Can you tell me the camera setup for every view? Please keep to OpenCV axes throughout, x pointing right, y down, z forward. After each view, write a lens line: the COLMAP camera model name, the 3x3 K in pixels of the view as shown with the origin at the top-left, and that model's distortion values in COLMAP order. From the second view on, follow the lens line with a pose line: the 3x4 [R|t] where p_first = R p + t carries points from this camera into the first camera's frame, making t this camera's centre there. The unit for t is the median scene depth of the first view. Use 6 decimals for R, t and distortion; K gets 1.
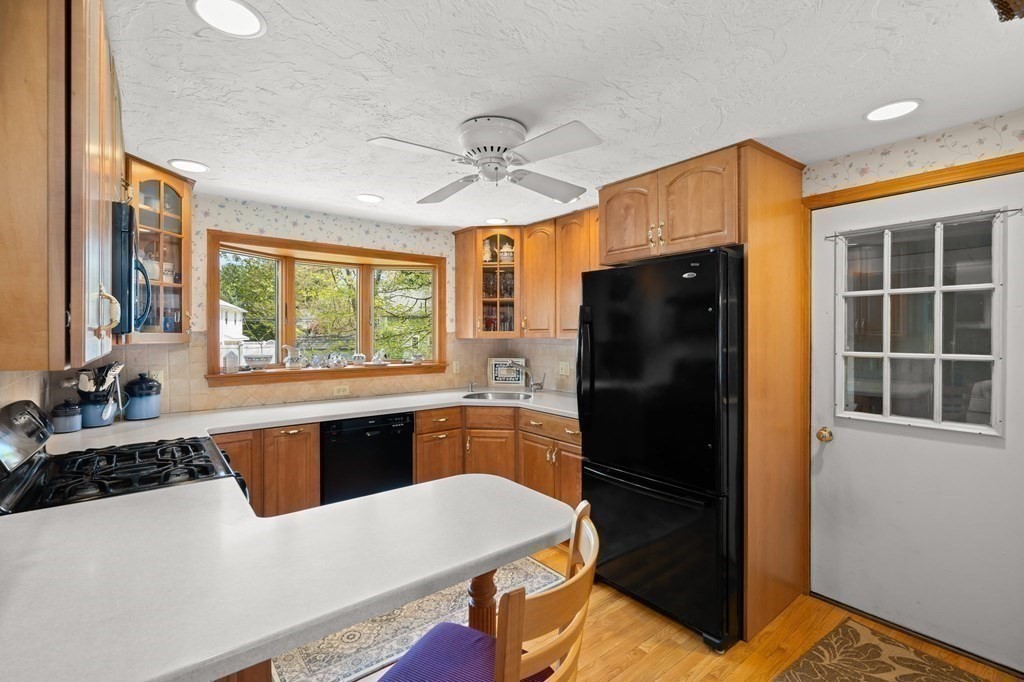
lens RADIAL K [[463.9, 0, 514.3], [0, 463.9, 336.0], [0, 0, 1]] dist [-0.010461, -0.000207]
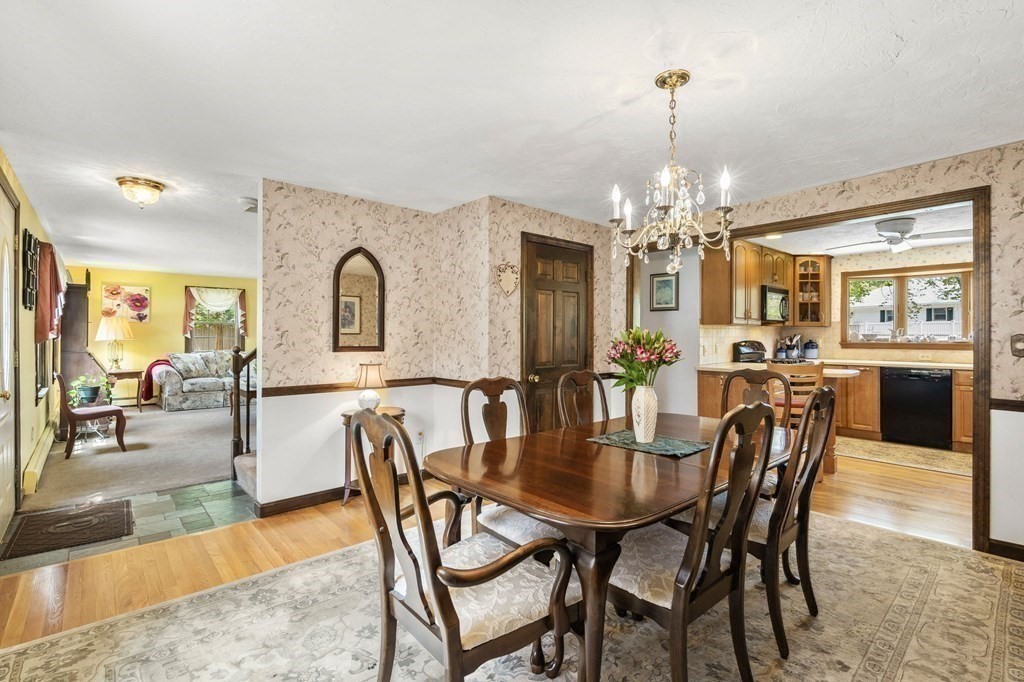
lens RADIAL K [[463.9, 0, 511.3], [0, 463.9, 332.9], [0, 0, 1]] dist [-0.010461, -0.000207]
pose [[0.058627, 0.002195, -0.998278, 1.324563], [-0.006738, 0.999976, 0.001803, 0.048906], [0.998257, 0.006621, 0.058640, -0.602421]]
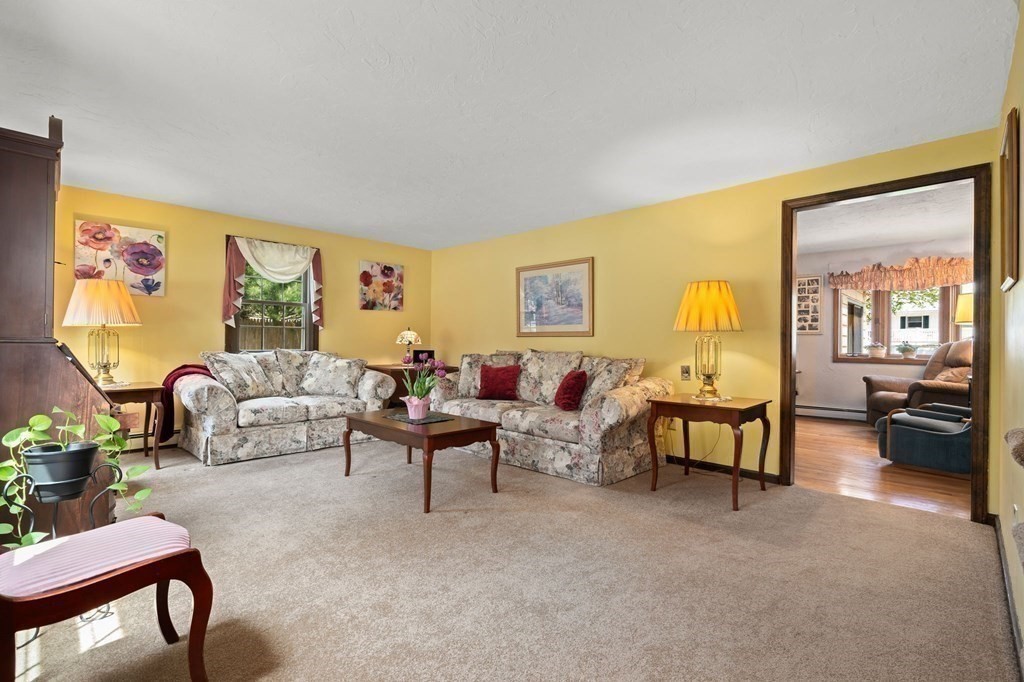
lens RADIAL K [[463.9, 0, 509.5], [0, 463.9, 343.2], [0, 0, 1]] dist [-0.010461, -0.000207]
pose [[0.113295, 0.010664, -0.993504, 1.273949], [-0.011168, 0.999893, 0.009459, 0.052210], [0.993499, 0.010024, 0.113402, -0.644745]]
